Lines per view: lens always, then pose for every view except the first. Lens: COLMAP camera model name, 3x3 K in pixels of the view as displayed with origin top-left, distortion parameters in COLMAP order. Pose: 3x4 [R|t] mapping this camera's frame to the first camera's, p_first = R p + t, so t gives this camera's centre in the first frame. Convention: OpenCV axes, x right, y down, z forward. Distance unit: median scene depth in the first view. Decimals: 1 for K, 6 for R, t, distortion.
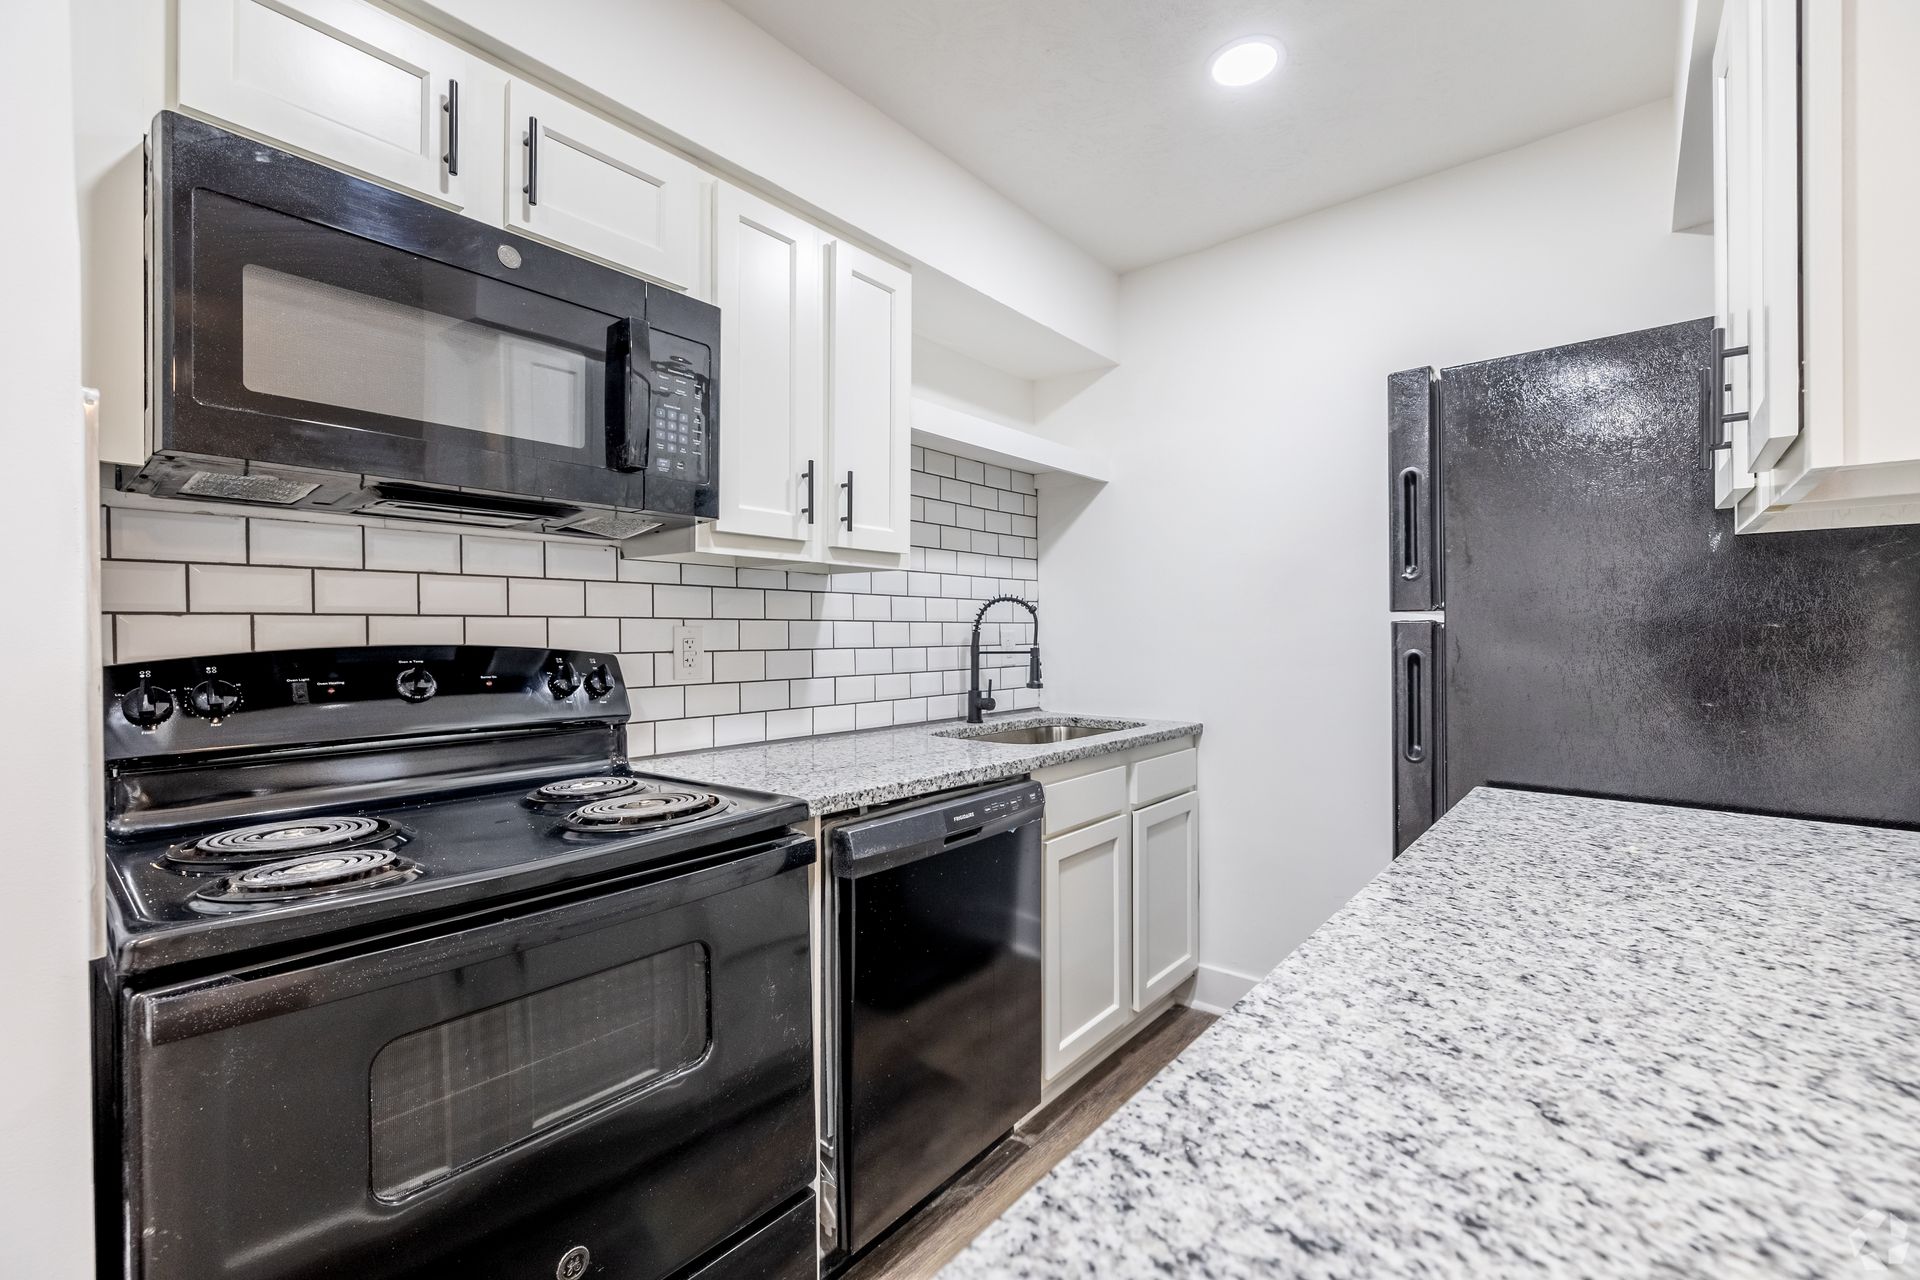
lens RADIAL K [[850.2, 0, 937.6], [0, 850.2, 649.5], [0, 0, 1]] dist [-0.010927, 0.000432]
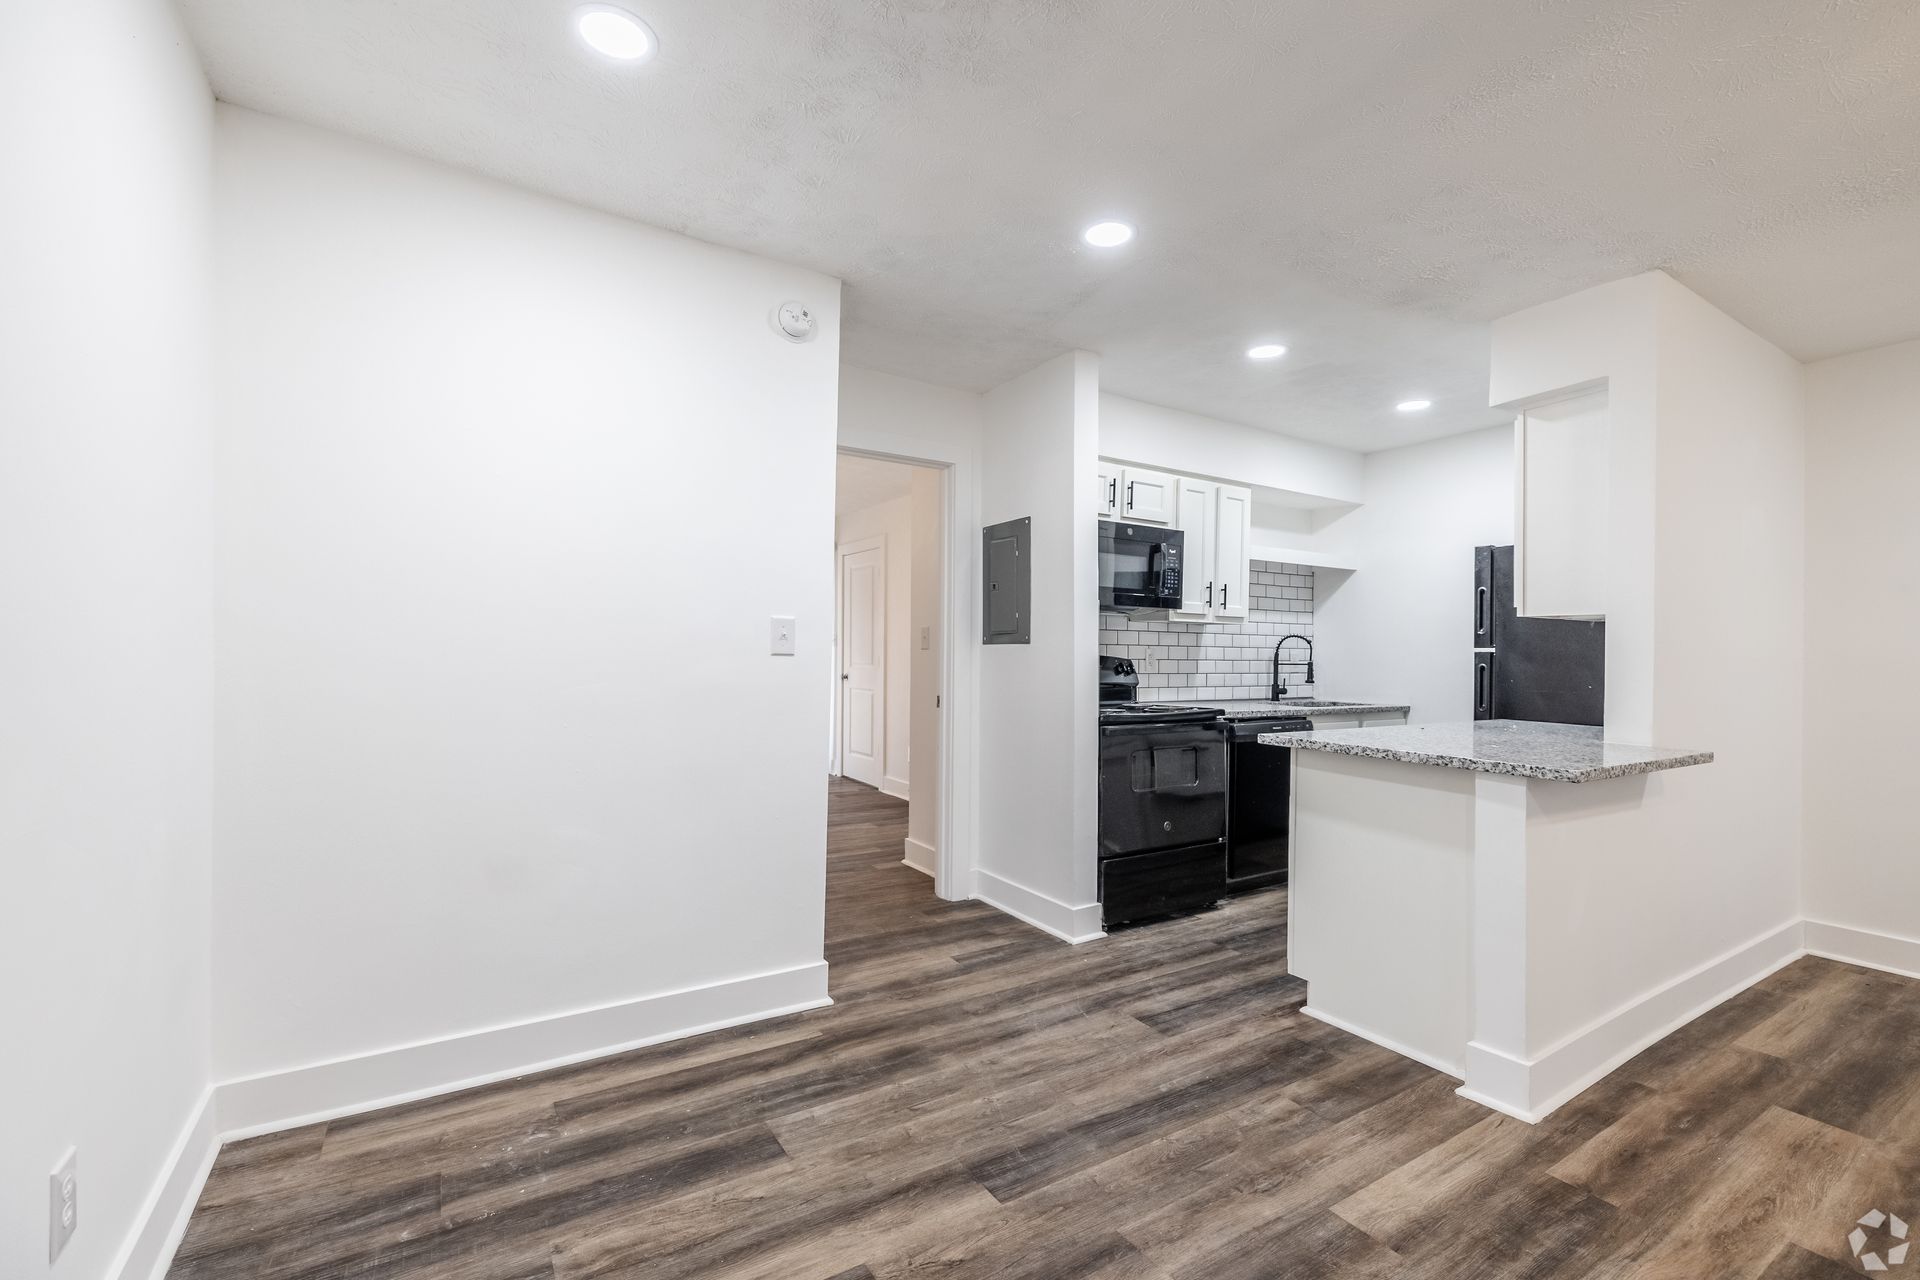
lens RADIAL K [[850.2, 0, 937.6], [0, 850.2, 649.5], [0, 0, 1]] dist [-0.010927, 0.000432]
pose [[0.953875, 0.016822, -0.299731, -0.124628], [-0.023136, 0.999579, -0.017529, 0.024926], [0.299310, 0.023655, 0.953863, -1.175359]]
